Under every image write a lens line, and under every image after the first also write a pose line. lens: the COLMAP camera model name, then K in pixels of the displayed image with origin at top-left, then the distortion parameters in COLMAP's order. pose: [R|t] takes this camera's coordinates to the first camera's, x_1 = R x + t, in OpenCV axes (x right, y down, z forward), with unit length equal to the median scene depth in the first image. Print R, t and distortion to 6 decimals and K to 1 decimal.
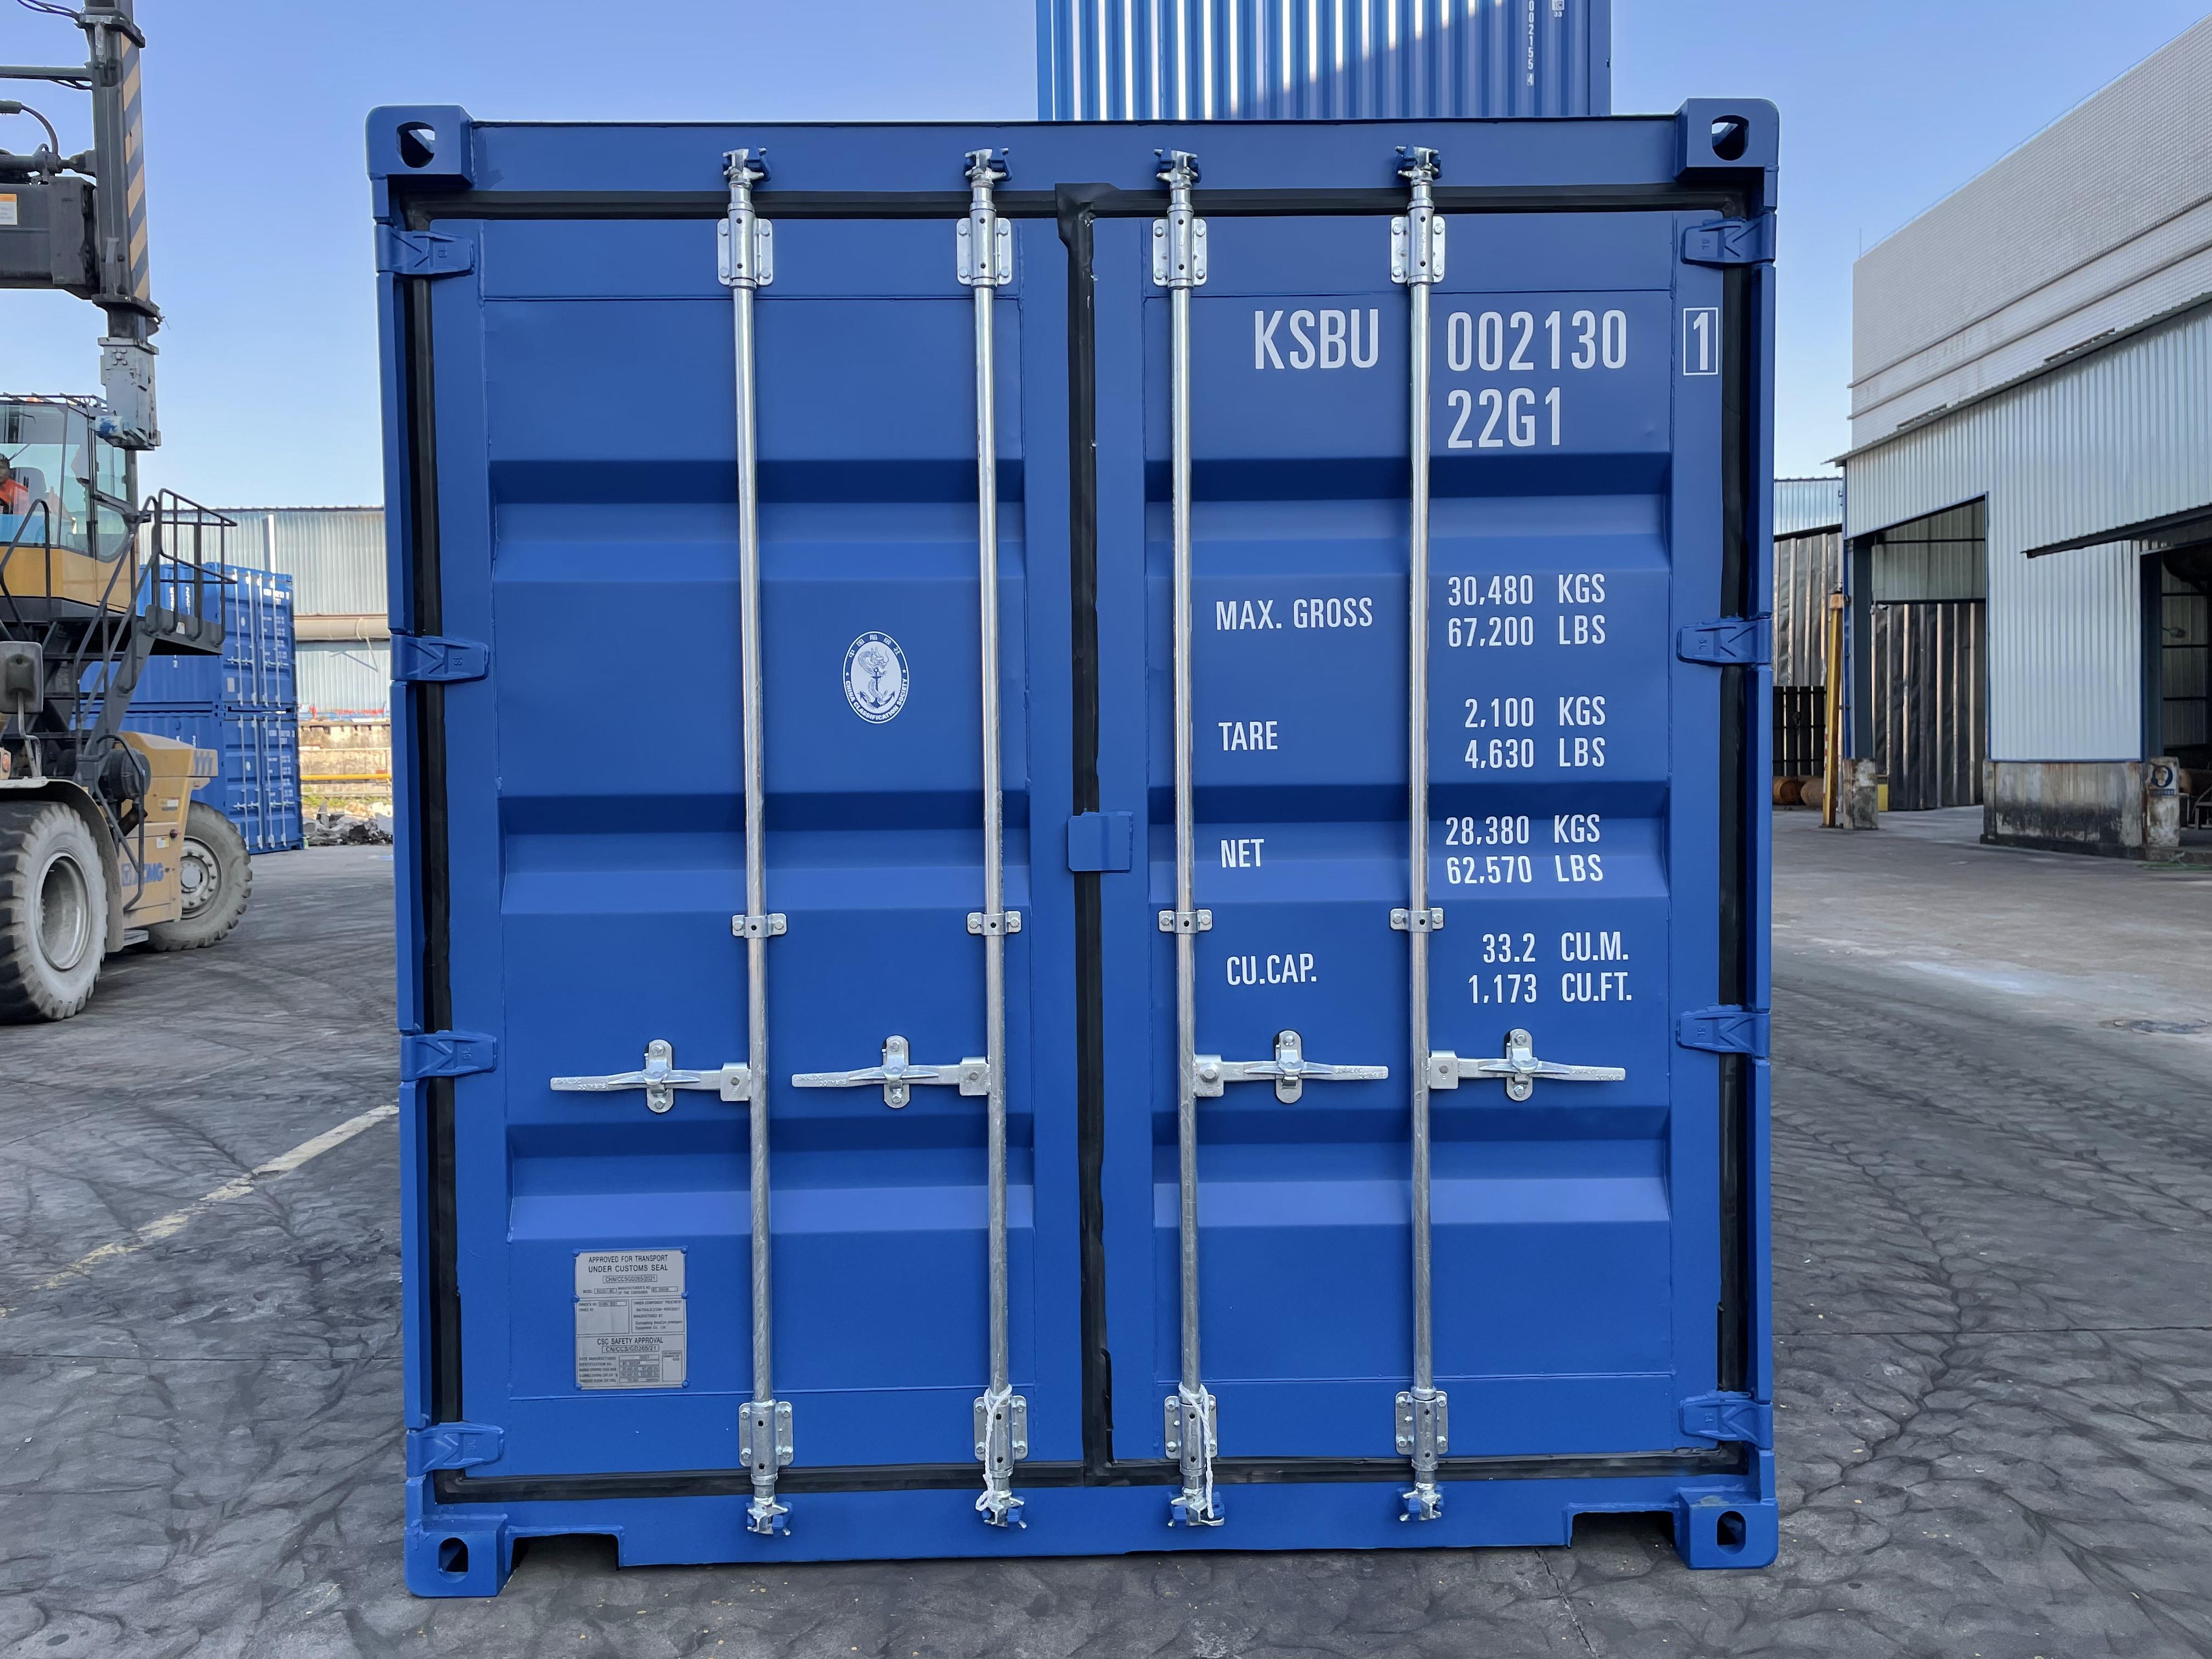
lens RADIAL K [[1666.9, 0, 1110.2], [0, 1666.9, 830.3], [0, 0, 1]] dist [0.105912, -0.136188]
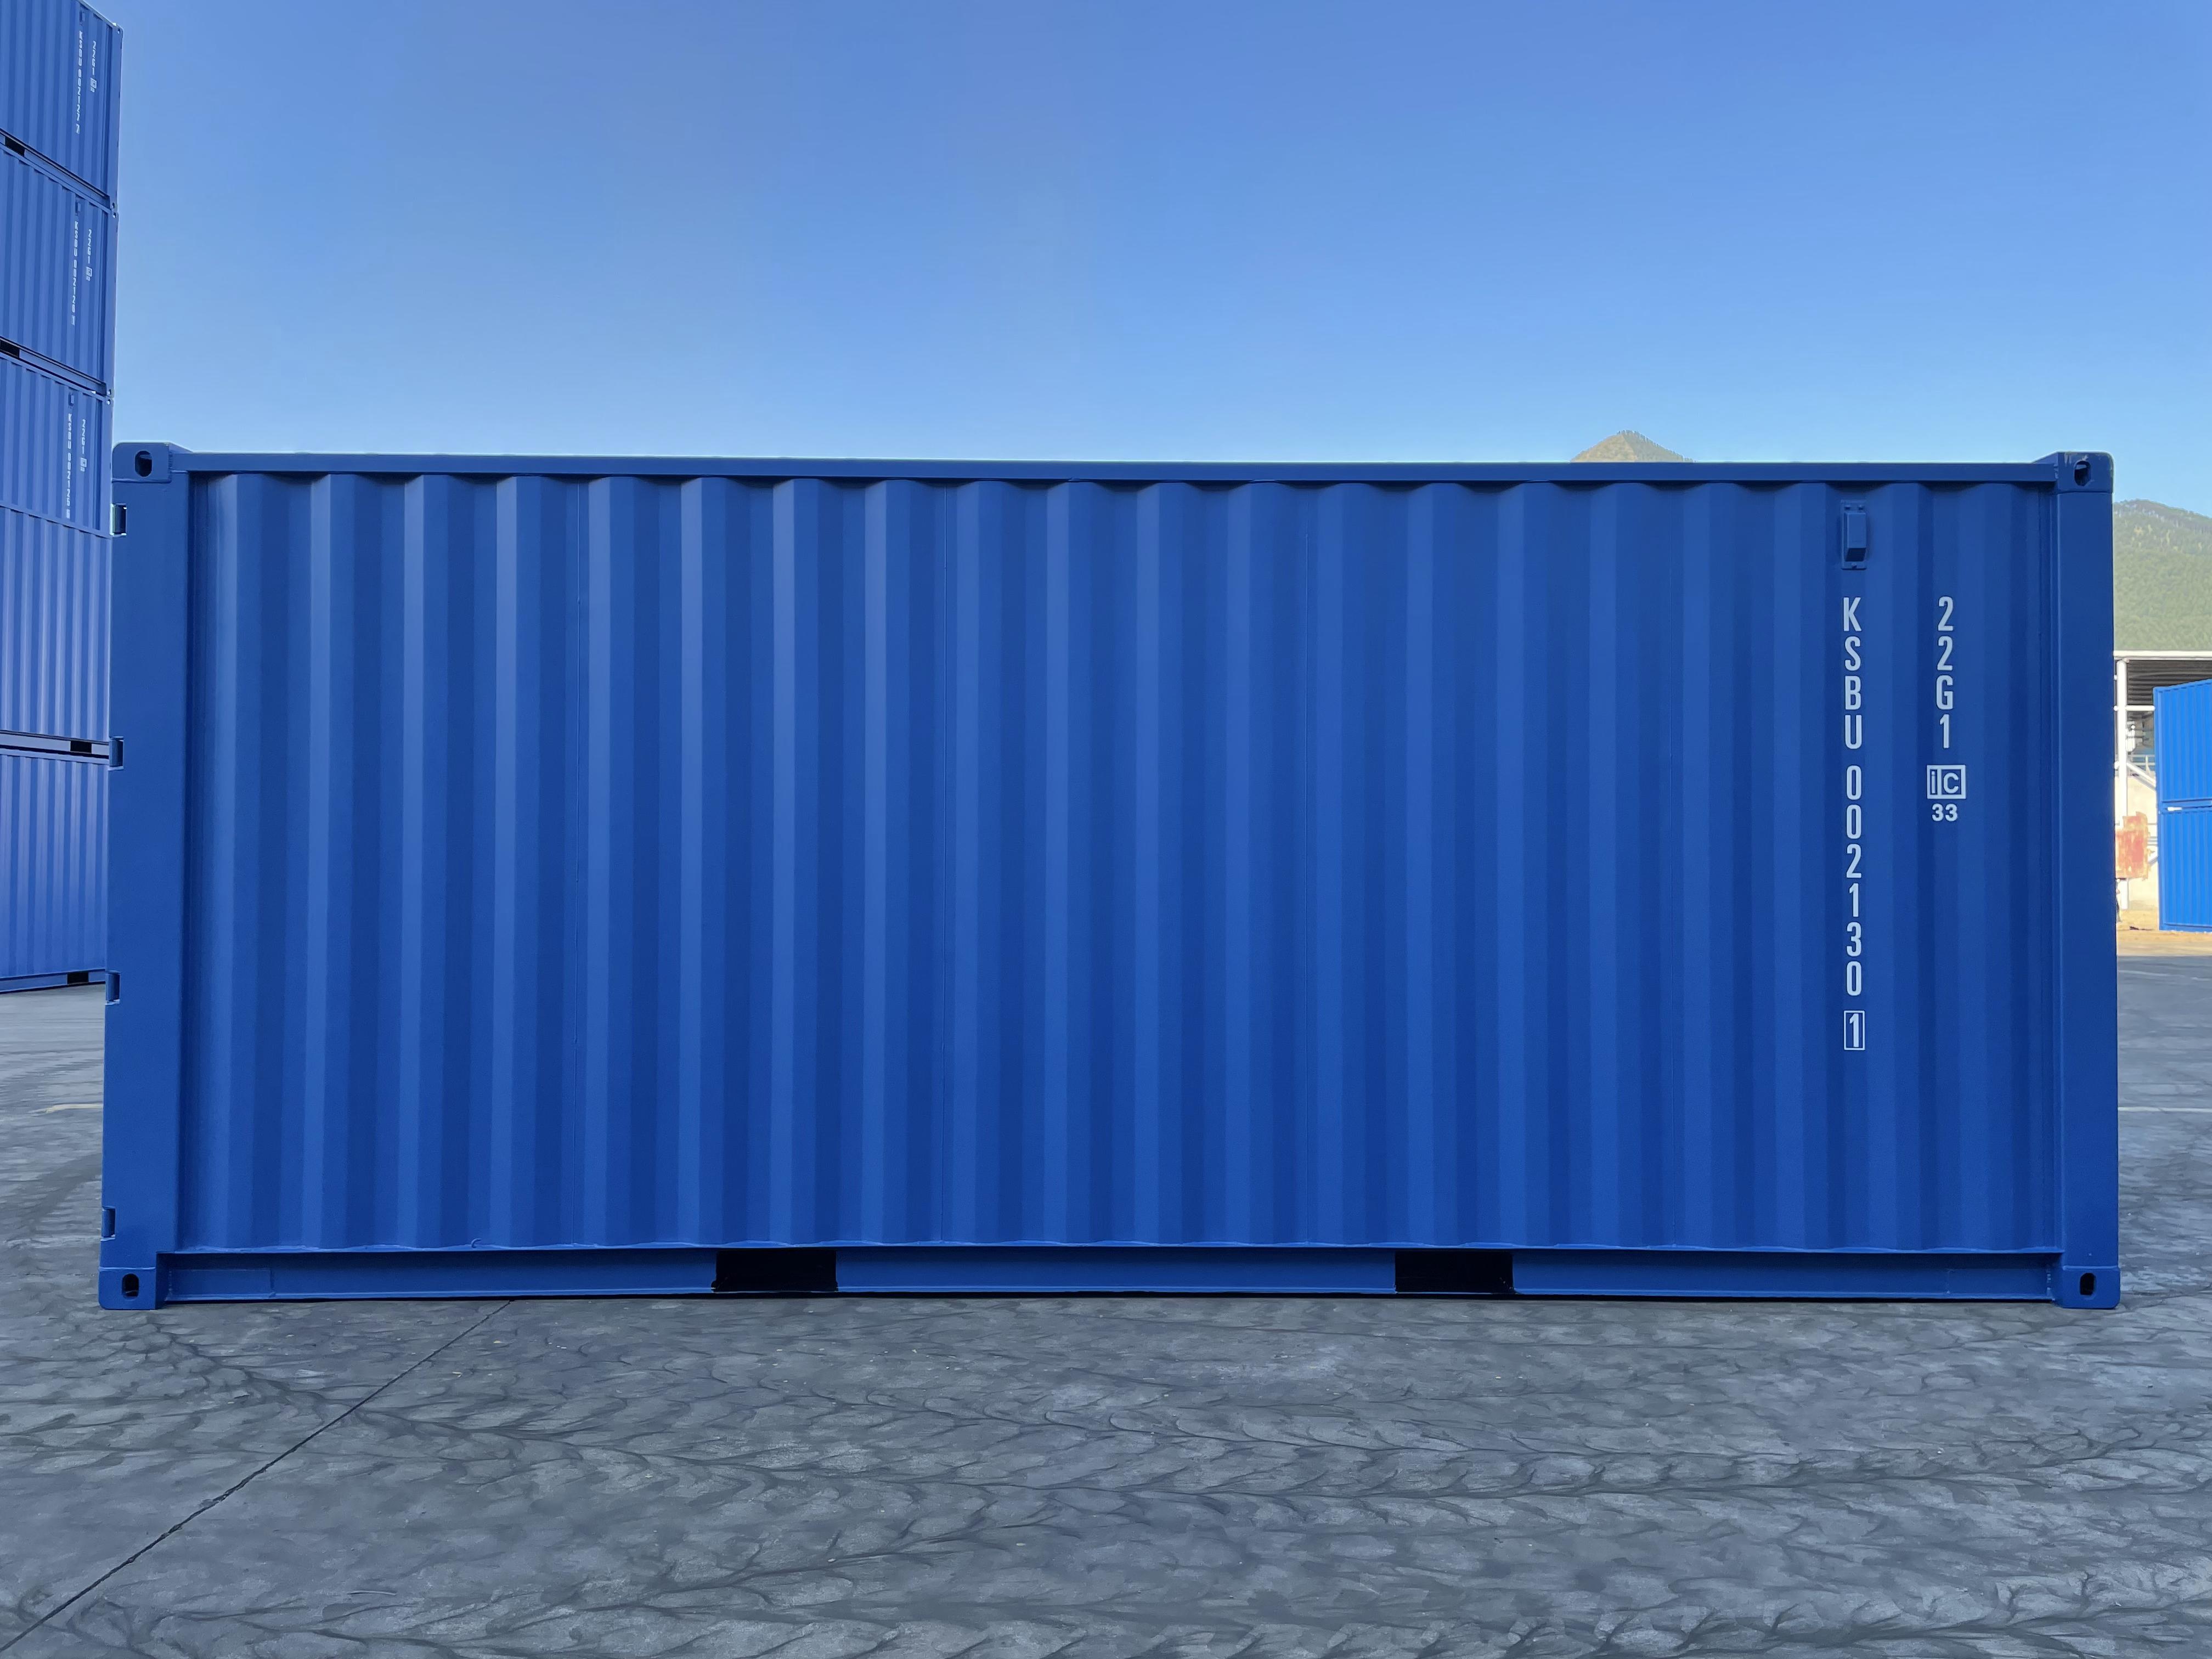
lens RADIAL K [[1658.8, 0, 1120.0], [0, 1658.8, 822.3], [0, 0, 1]] dist [0.090024, -0.113189]
pose [[-0.009557, -0.010613, -0.999898, 2.043764], [-0.044265, 0.998968, -0.010180, -0.069117], [0.998974, 0.044163, -0.010017, 1.998684]]
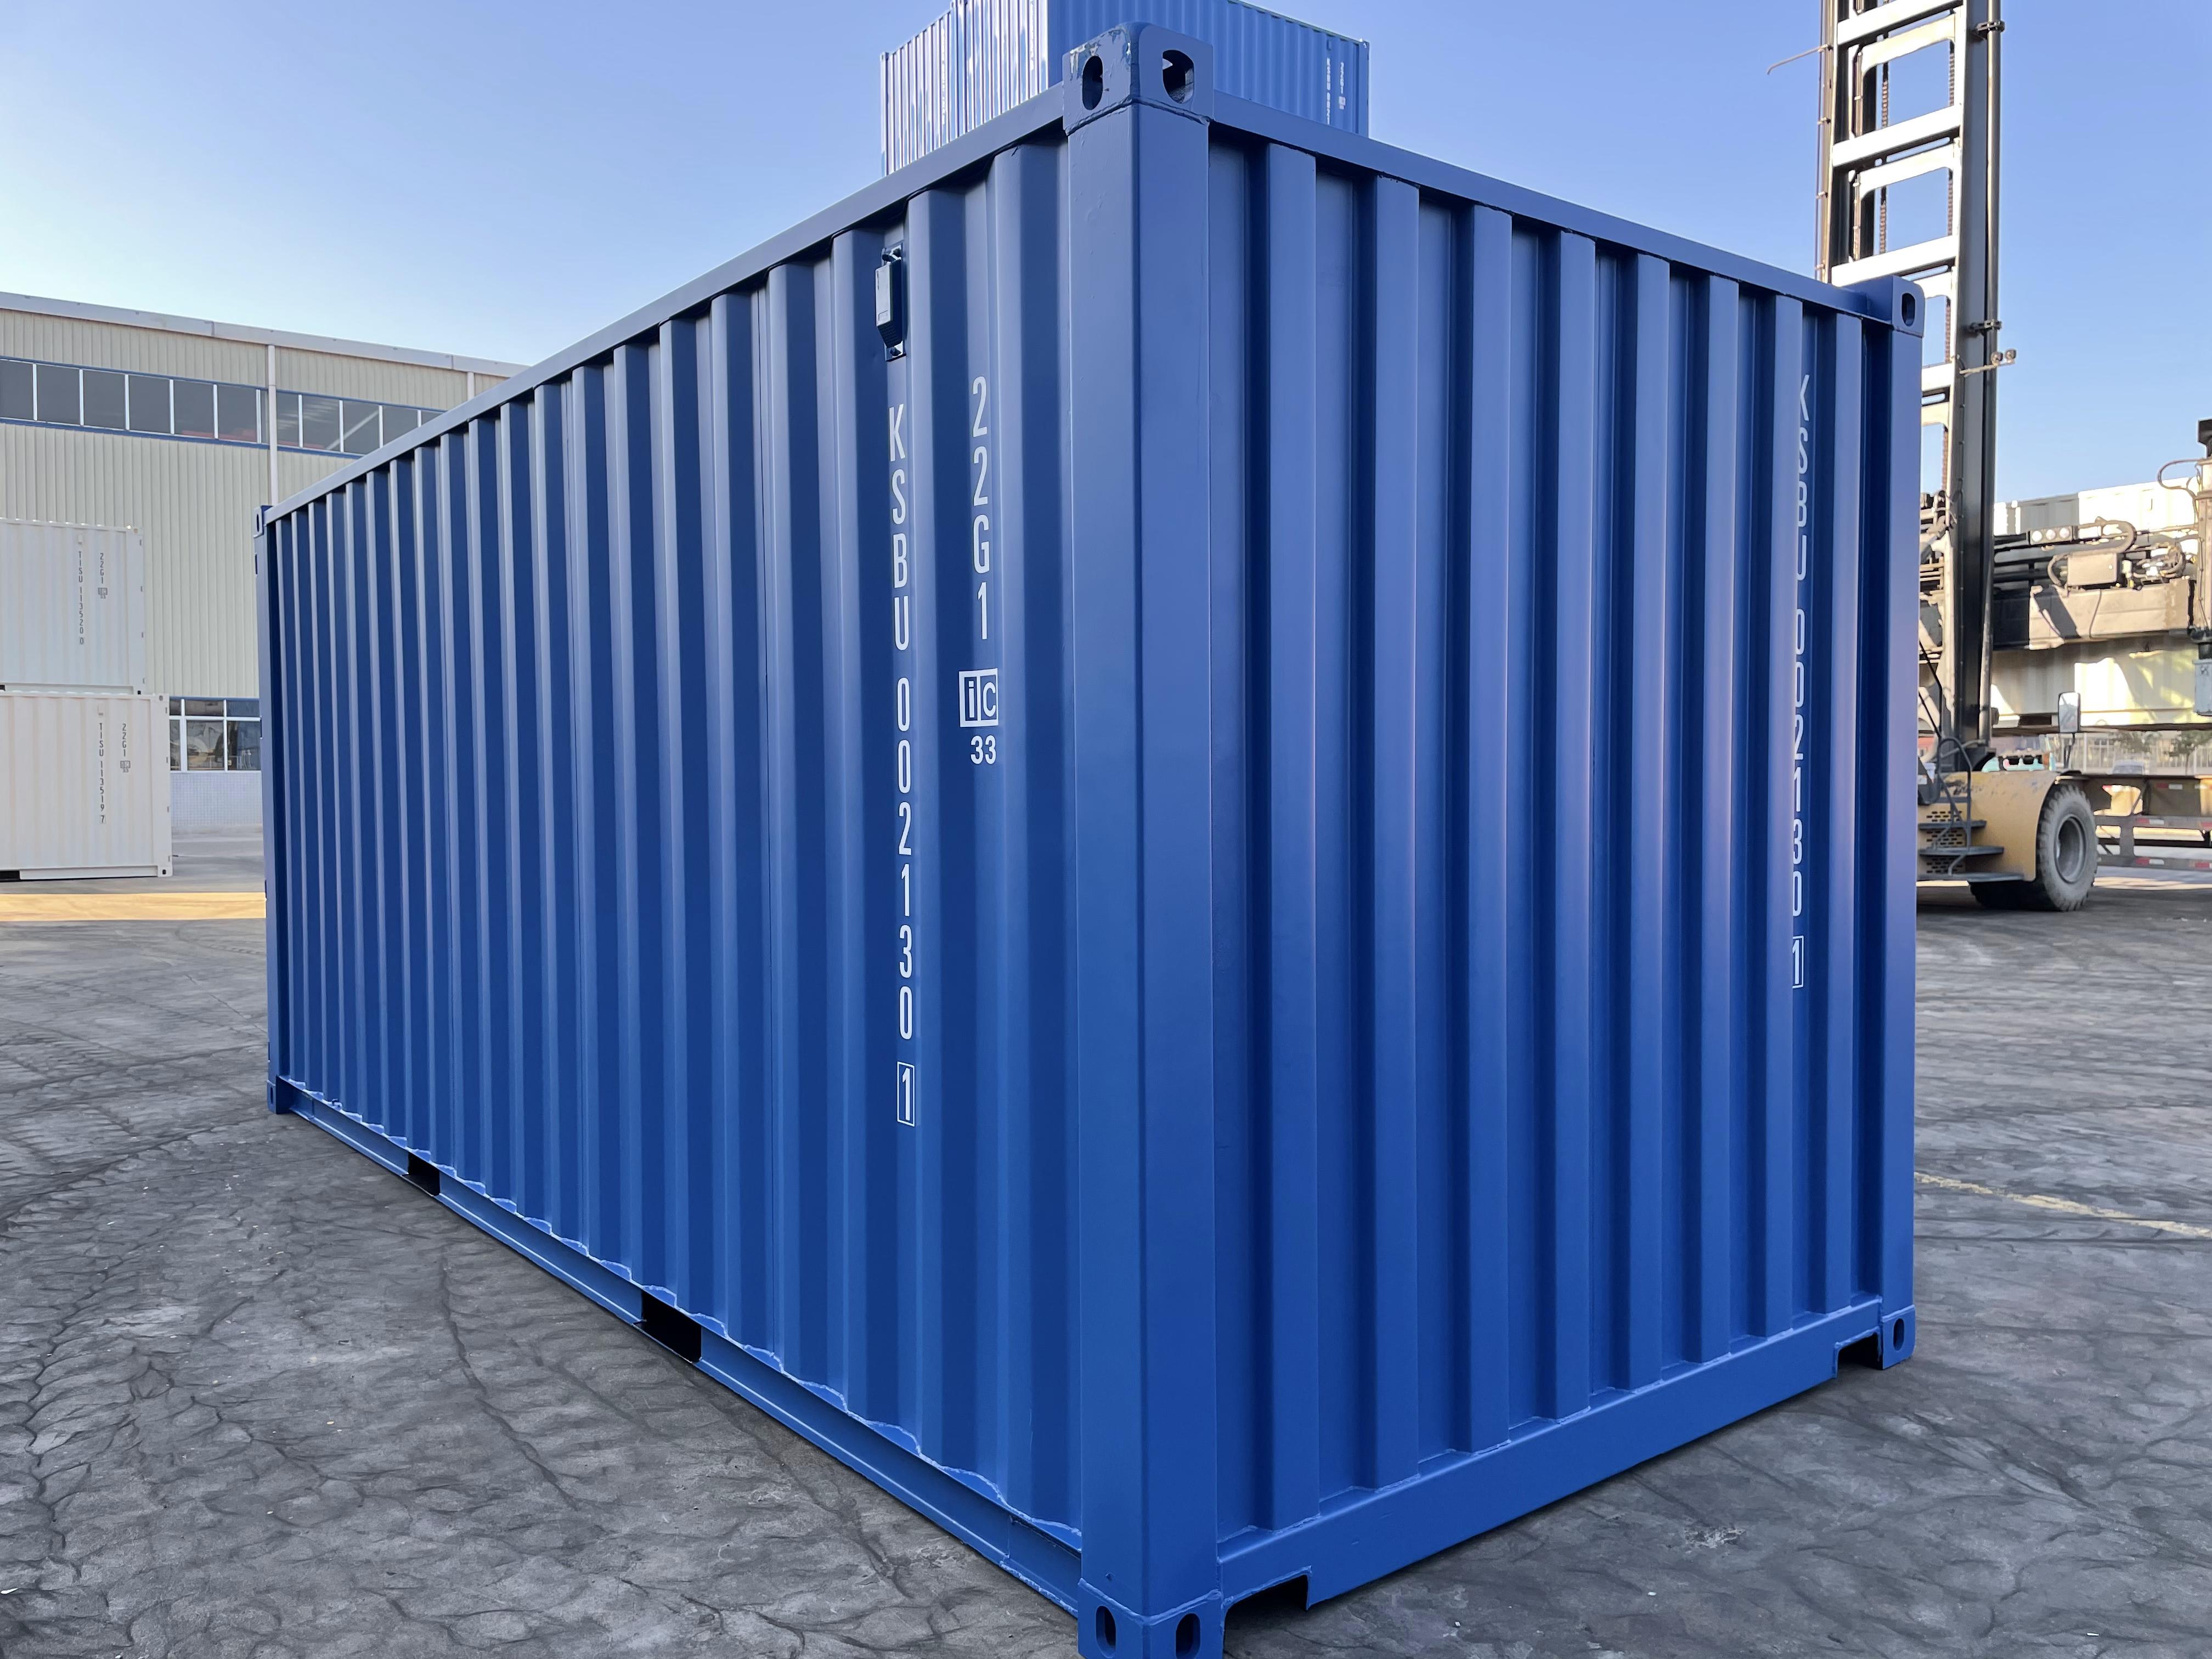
lens RADIAL K [[1658.8, 0, 1120.0], [0, 1658.8, 822.3], [0, 0, 1]] dist [0.090024, -0.113189]
pose [[-0.796070, 0.038611, -0.603972, 0.871030], [-0.007260, 0.997282, 0.073324, -0.162999], [0.605162, 0.062756, -0.793625, 3.649258]]
